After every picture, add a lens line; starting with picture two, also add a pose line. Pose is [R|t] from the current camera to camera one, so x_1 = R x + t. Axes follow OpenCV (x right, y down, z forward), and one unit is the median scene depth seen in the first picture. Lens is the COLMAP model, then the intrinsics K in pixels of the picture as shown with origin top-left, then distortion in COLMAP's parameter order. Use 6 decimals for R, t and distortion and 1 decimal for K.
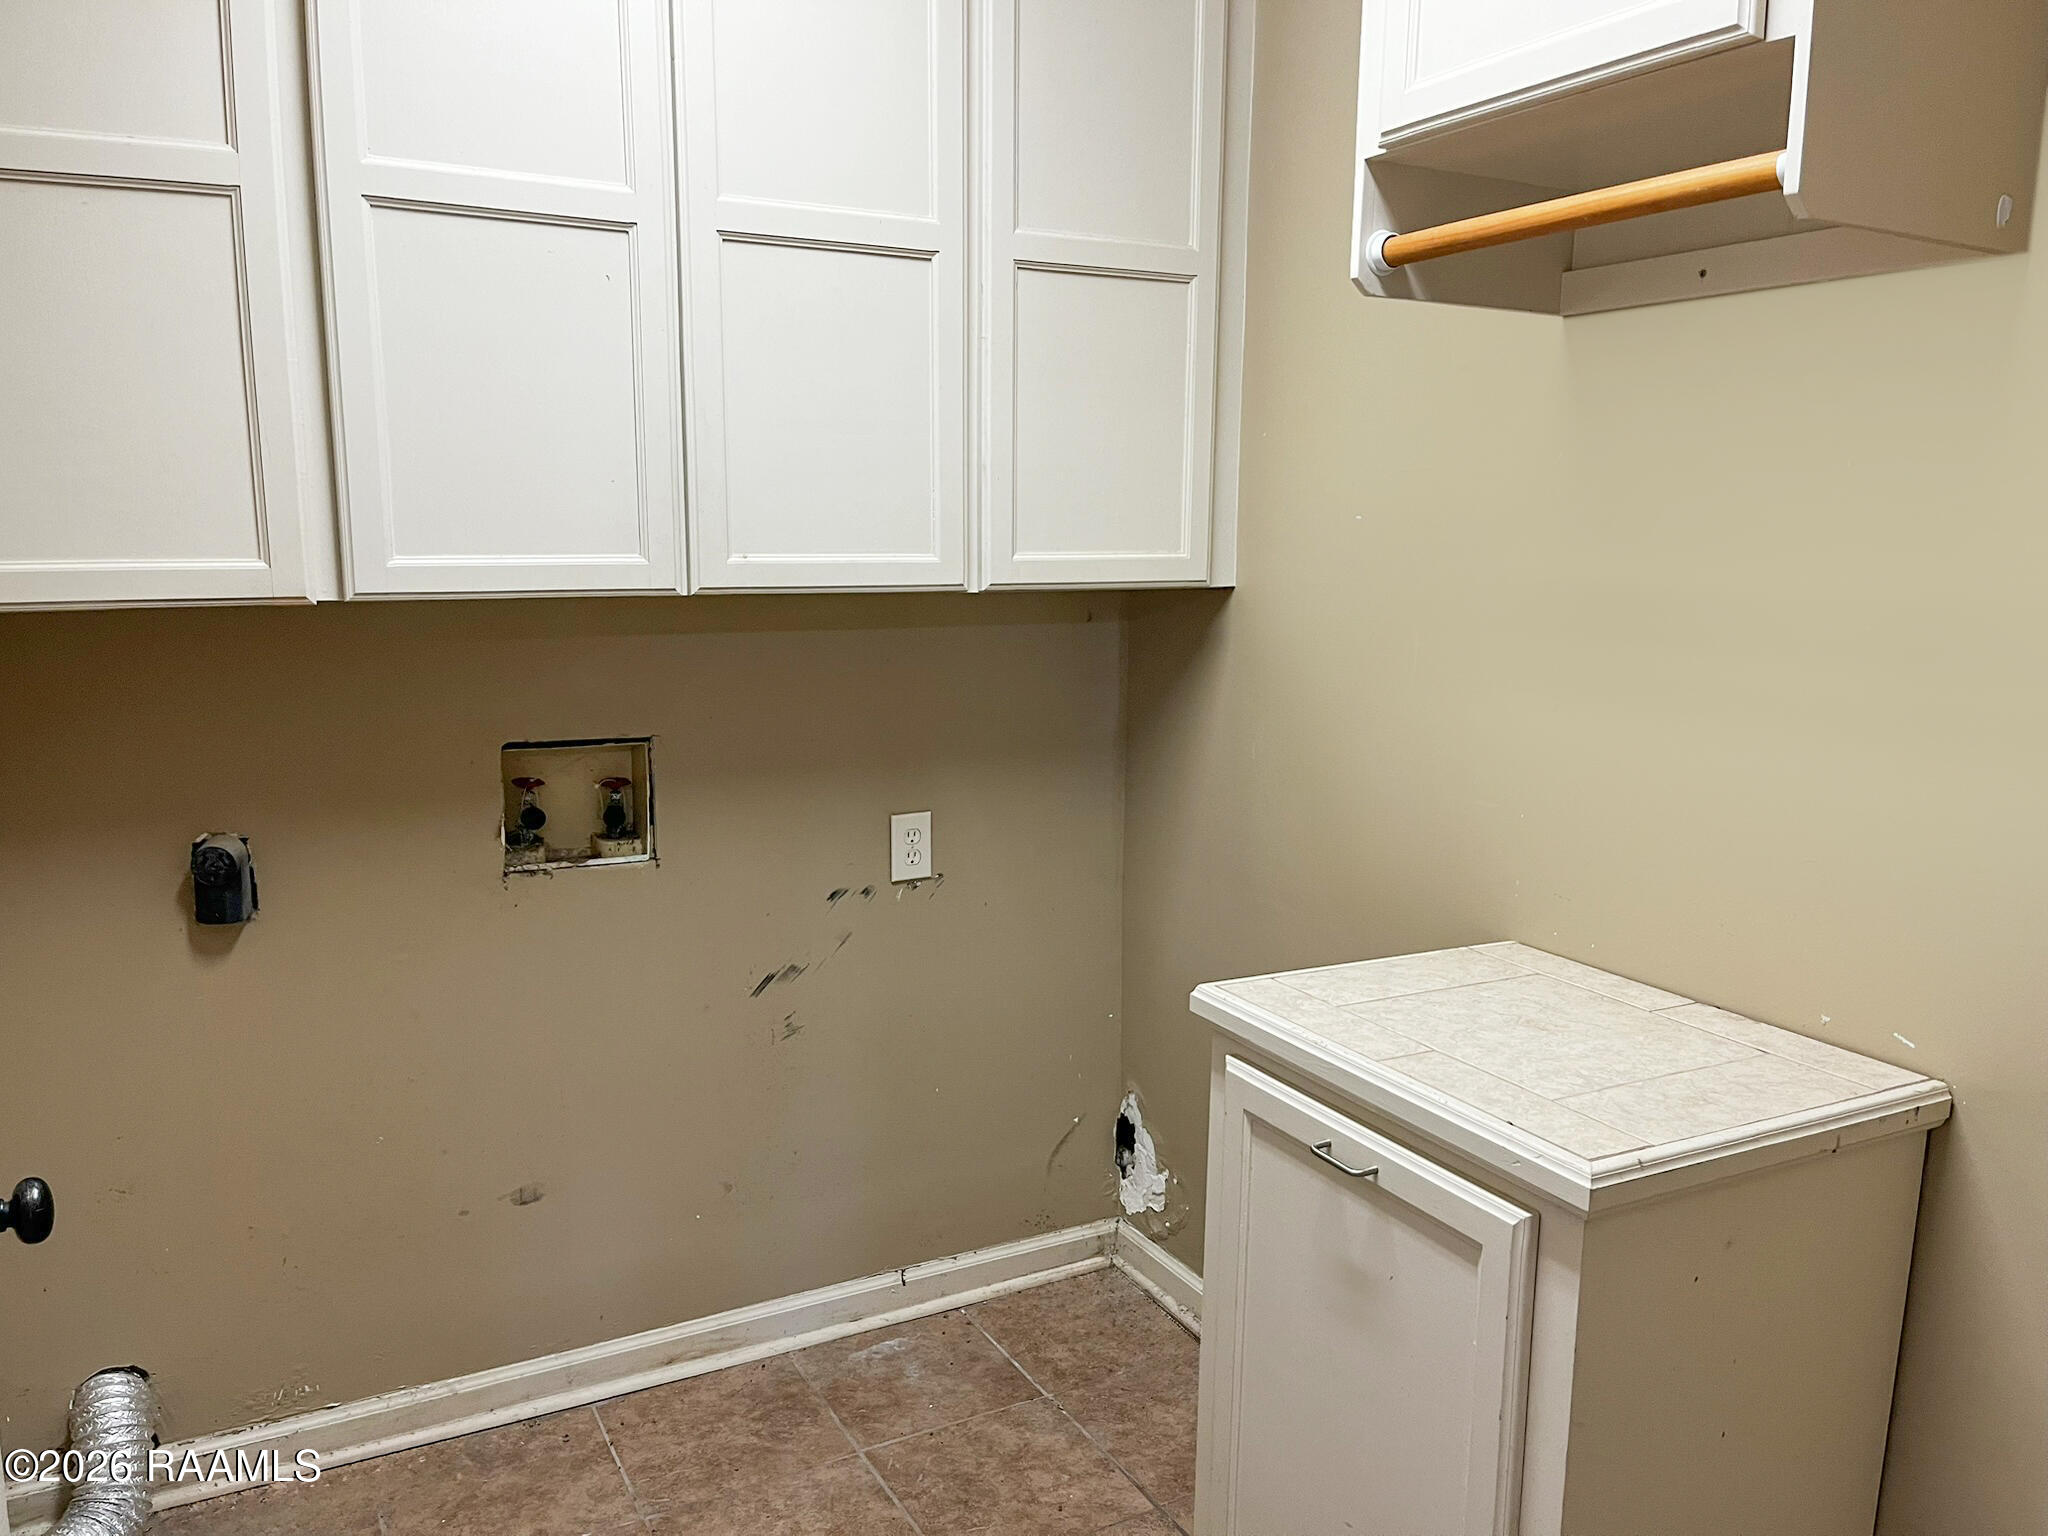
lens RADIAL K [[1575.6, 0, 1025.3], [0, 1575.6, 774.6], [0, 0, 1]] dist [0.016267, -0.026661]
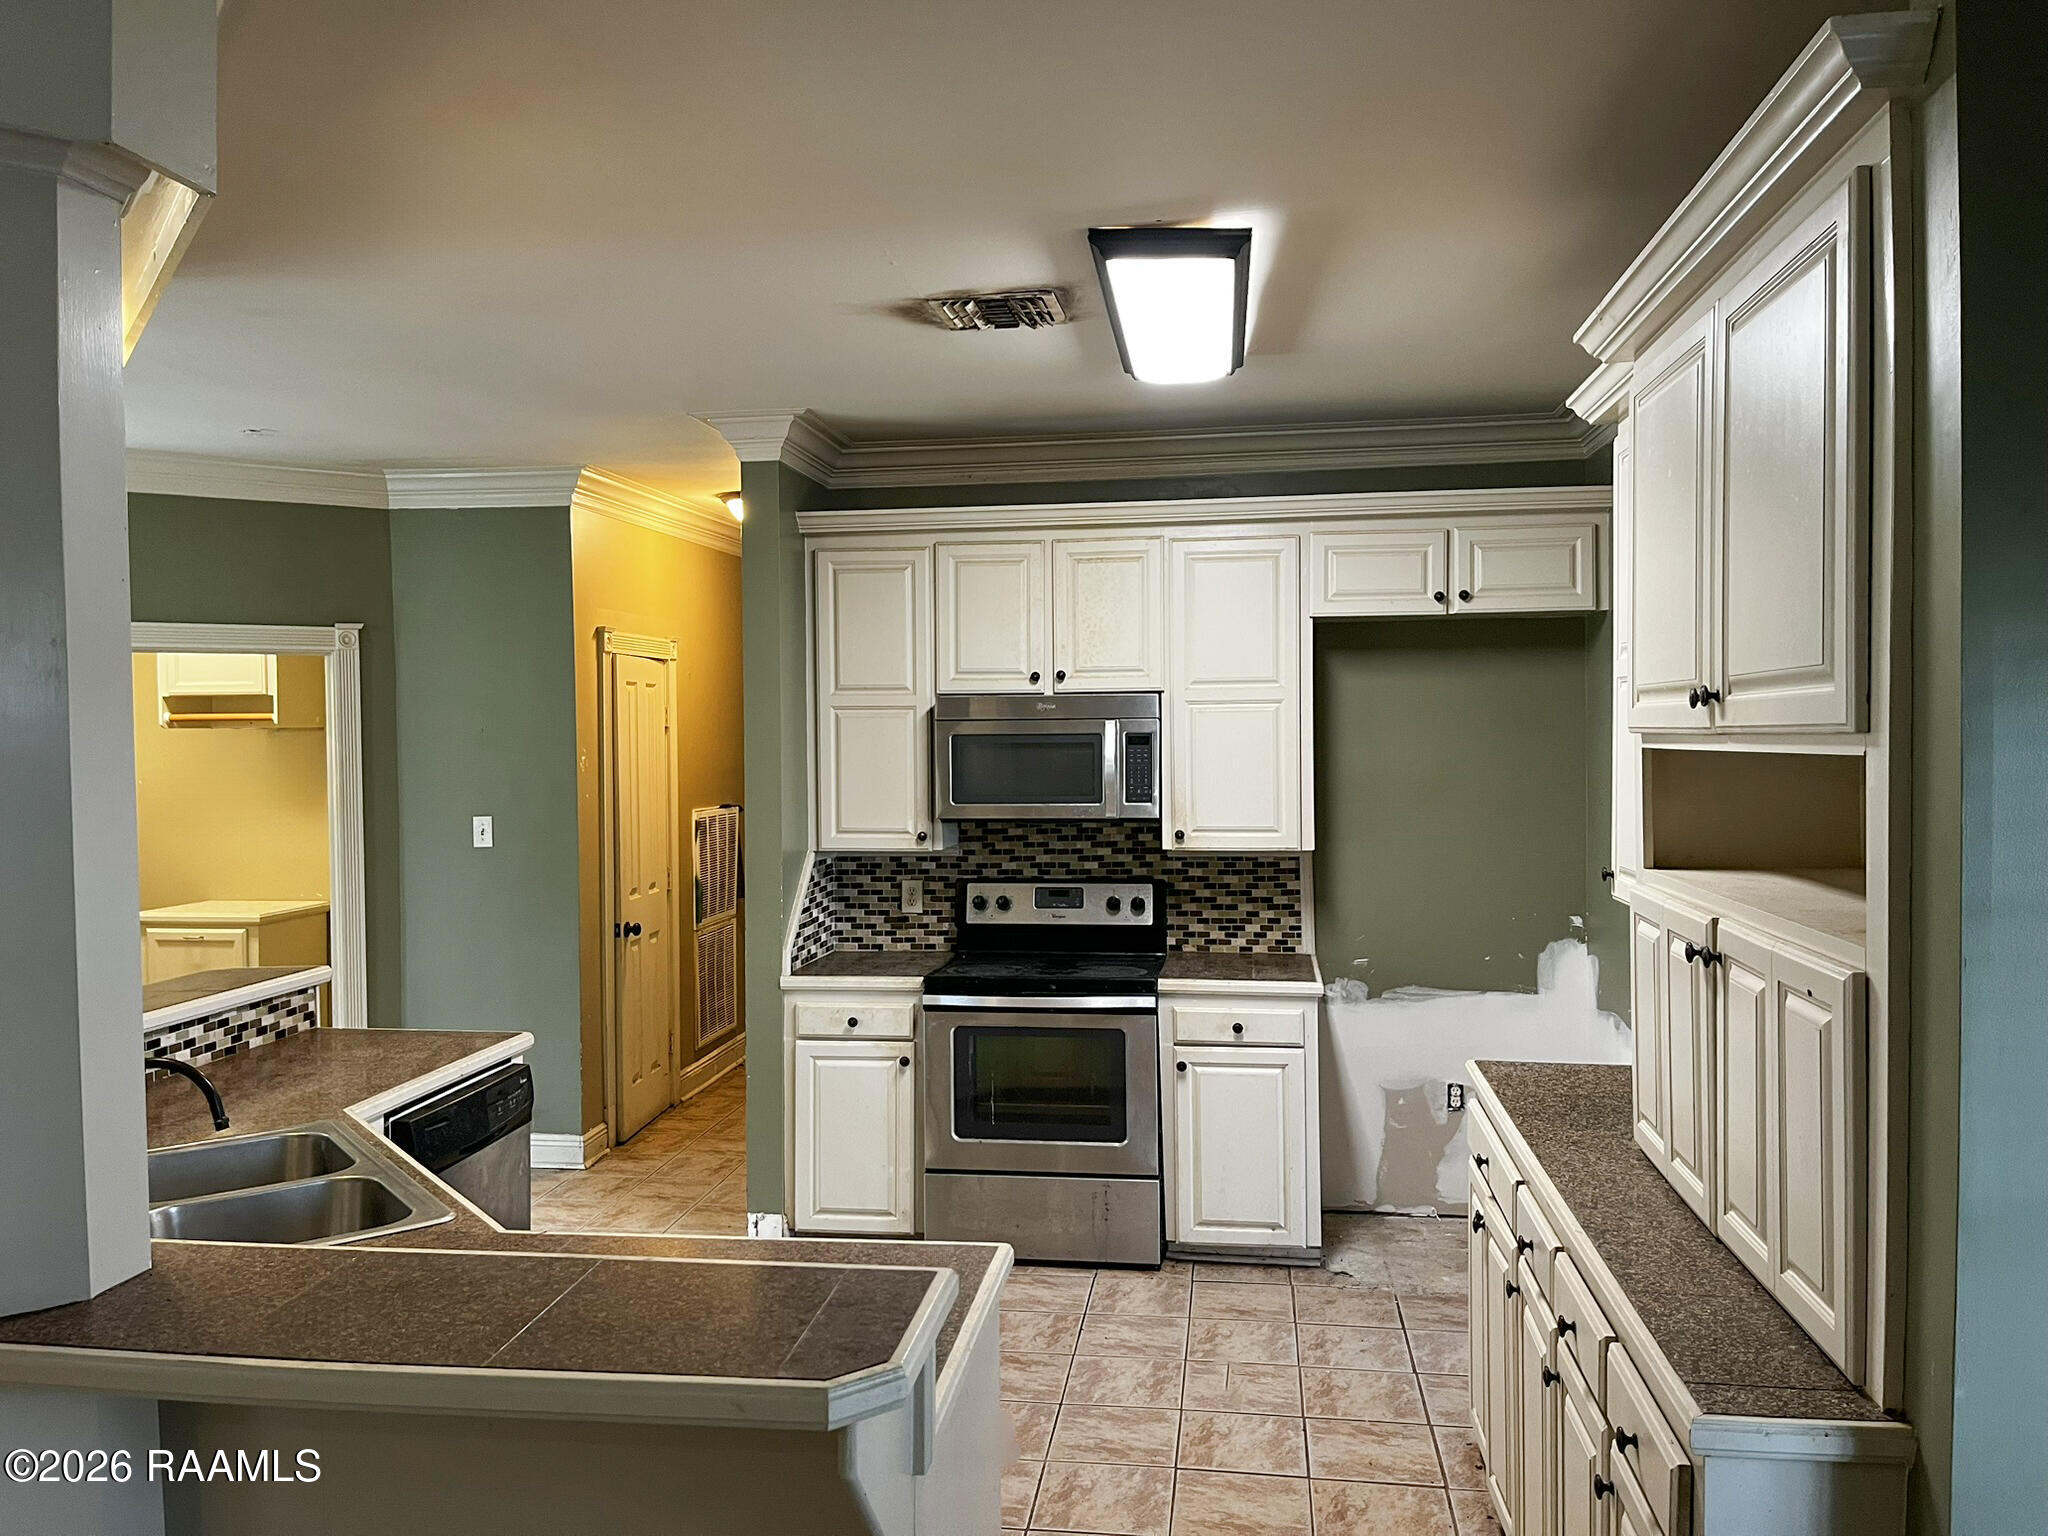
lens RADIAL K [[1575.6, 0, 1025.8], [0, 1575.6, 763.8], [0, 0, 1]] dist [0.016267, -0.026661]
pose [[0.578927, -0.033371, 0.814696, -1.950695], [0.155805, 0.985279, -0.070358, 0.438002], [-0.800355, 0.167666, 0.575604, -3.312690]]
